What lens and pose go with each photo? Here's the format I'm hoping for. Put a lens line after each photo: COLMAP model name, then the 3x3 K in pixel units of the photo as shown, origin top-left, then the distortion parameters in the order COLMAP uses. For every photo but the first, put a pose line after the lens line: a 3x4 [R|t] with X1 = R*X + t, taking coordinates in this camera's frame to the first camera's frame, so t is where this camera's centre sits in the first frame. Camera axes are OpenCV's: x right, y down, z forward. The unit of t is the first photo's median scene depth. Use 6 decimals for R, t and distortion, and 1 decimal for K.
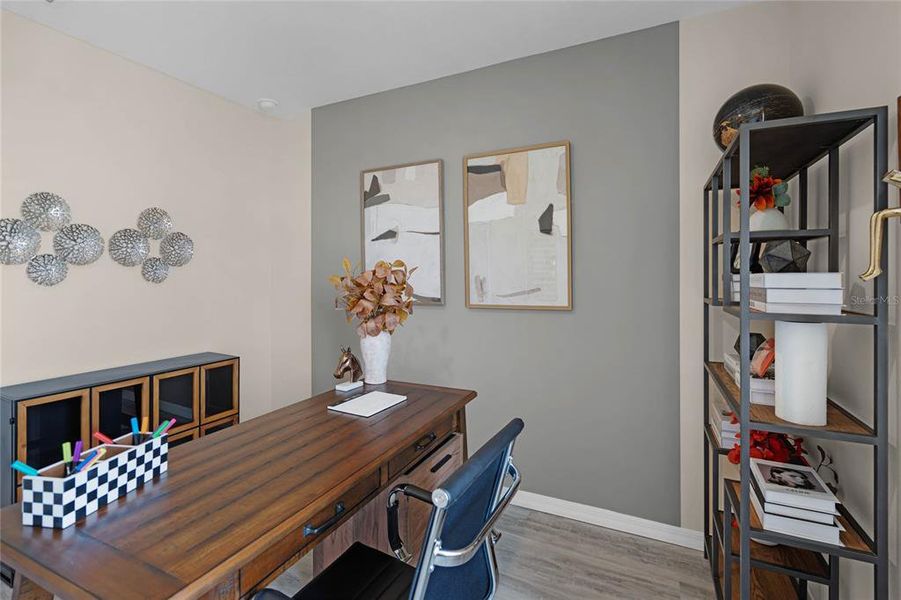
lens RADIAL K [[421.7, 0, 450.3], [0, 421.7, 275.9], [0, 0, 1]] dist [-0.000334, -0.000005]
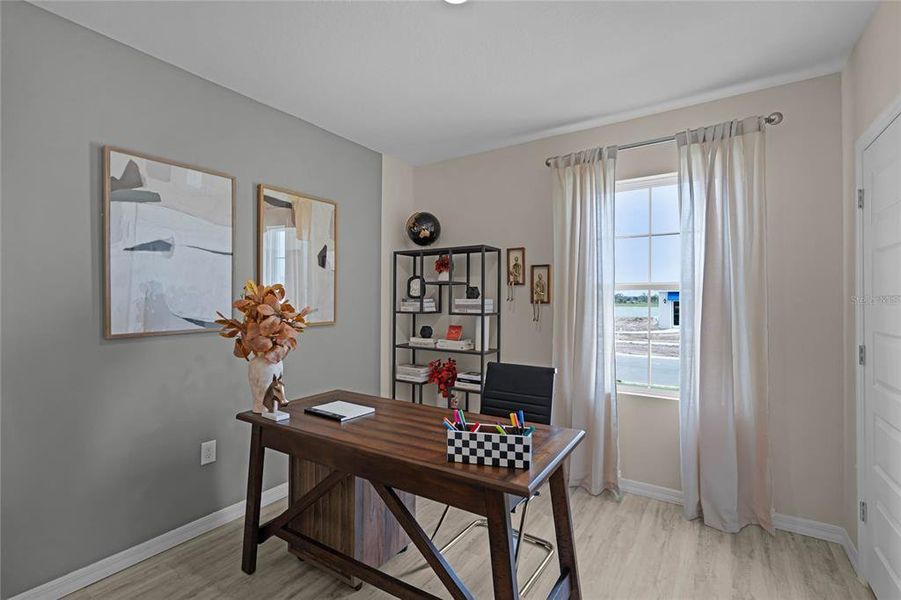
lens RADIAL K [[407.1, 0, 452.1], [0, 407.1, 298.0], [0, 0, 1]] dist [-0.000978, -0.000210]
pose [[0.126030, 0.004615, 0.992016, -0.872528], [0.000208, 0.999989, -0.004679, 0.002024], [-0.992026, 0.000796, 0.126027, 0.393473]]
